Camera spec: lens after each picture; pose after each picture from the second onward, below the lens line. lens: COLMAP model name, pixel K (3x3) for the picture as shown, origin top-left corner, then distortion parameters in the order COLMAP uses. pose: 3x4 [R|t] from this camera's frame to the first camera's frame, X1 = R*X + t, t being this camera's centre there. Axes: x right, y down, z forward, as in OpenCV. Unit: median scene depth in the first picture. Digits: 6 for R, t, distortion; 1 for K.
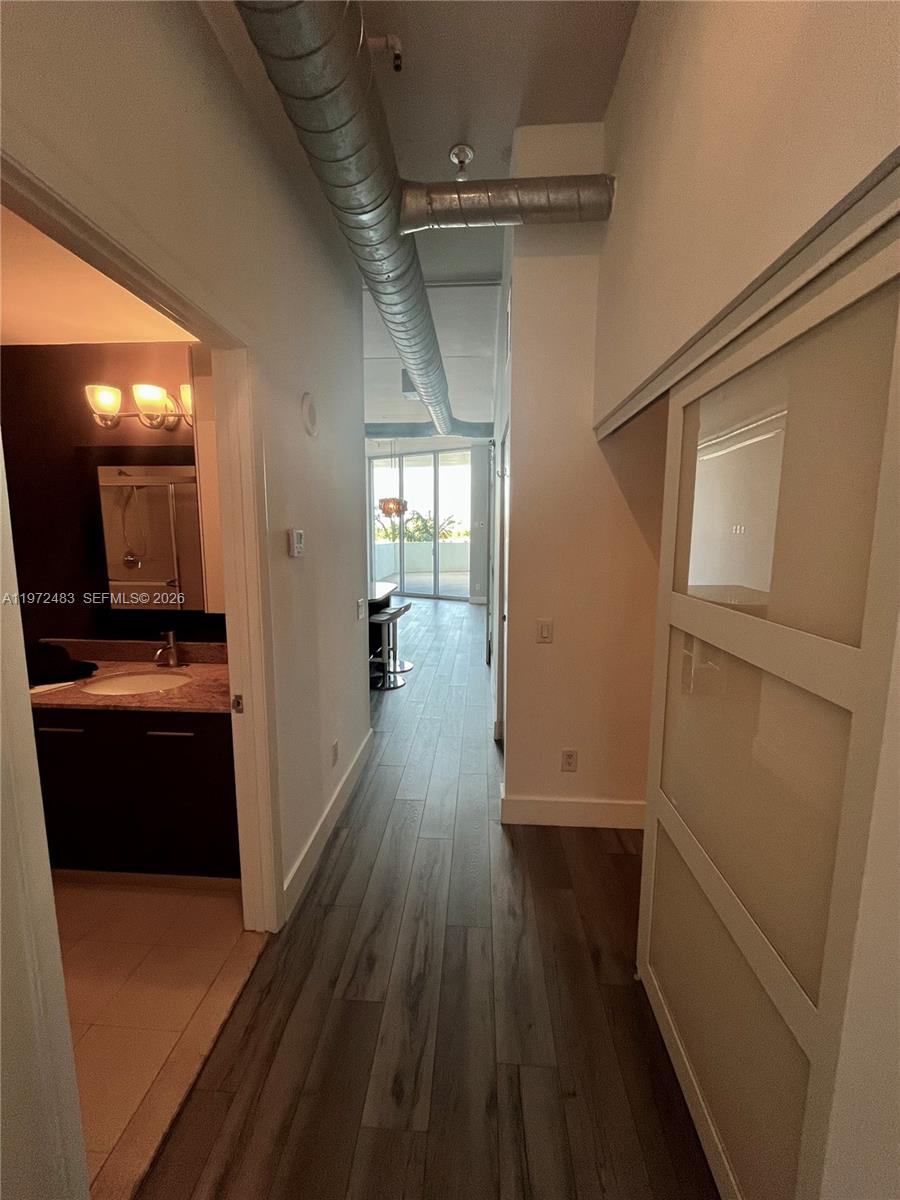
lens RADIAL K [[482.9, 0, 448.2], [0, 482.9, 598.0], [0, 0, 1]] dist [0.000884, 0.000154]
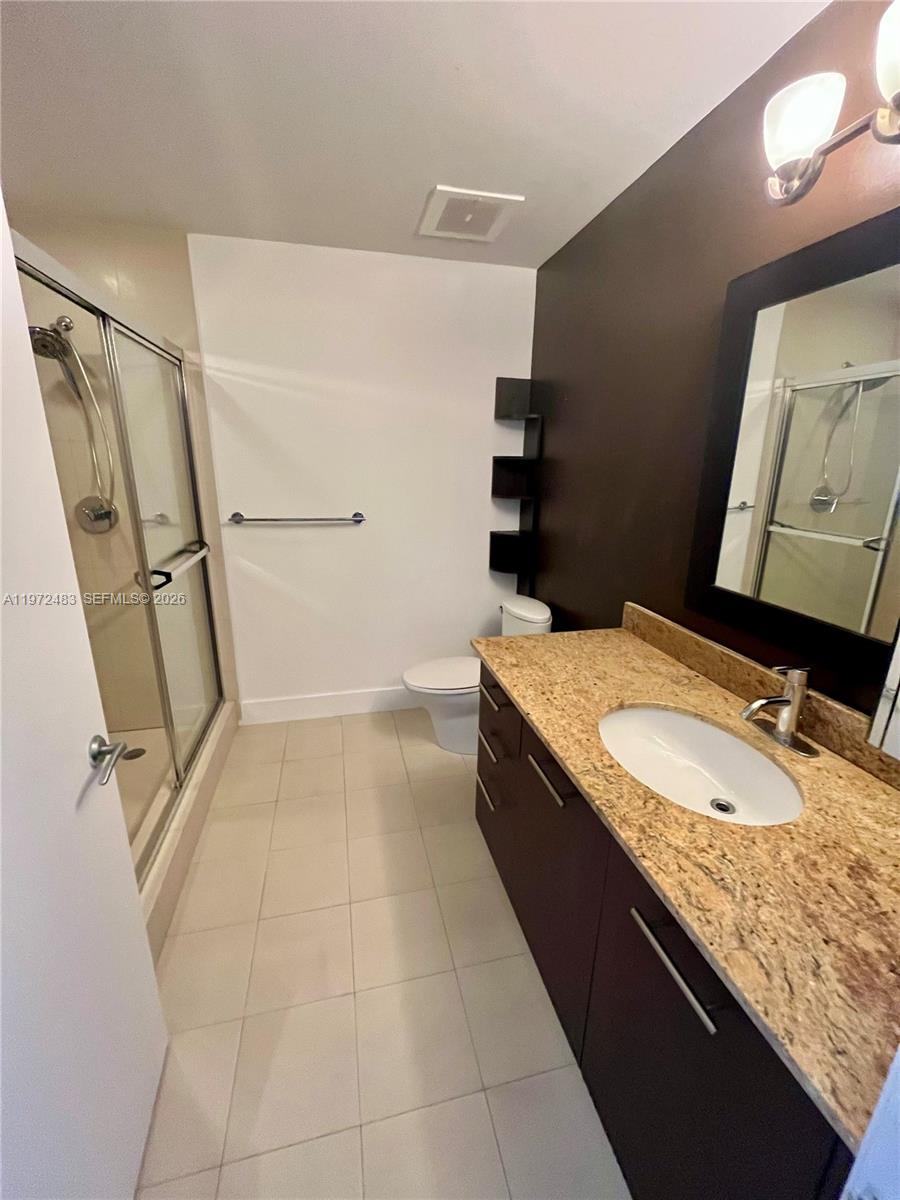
lens RADIAL K [[482.9, 0, 448.2], [0, 482.9, 598.0], [0, 0, 1]] dist [0.000884, 0.000154]
pose [[0.295149, 0.257712, -0.920039, -0.273734], [-0.138219, 0.964324, 0.225776, -0.050838], [0.945401, 0.060530, 0.320240, 0.544553]]
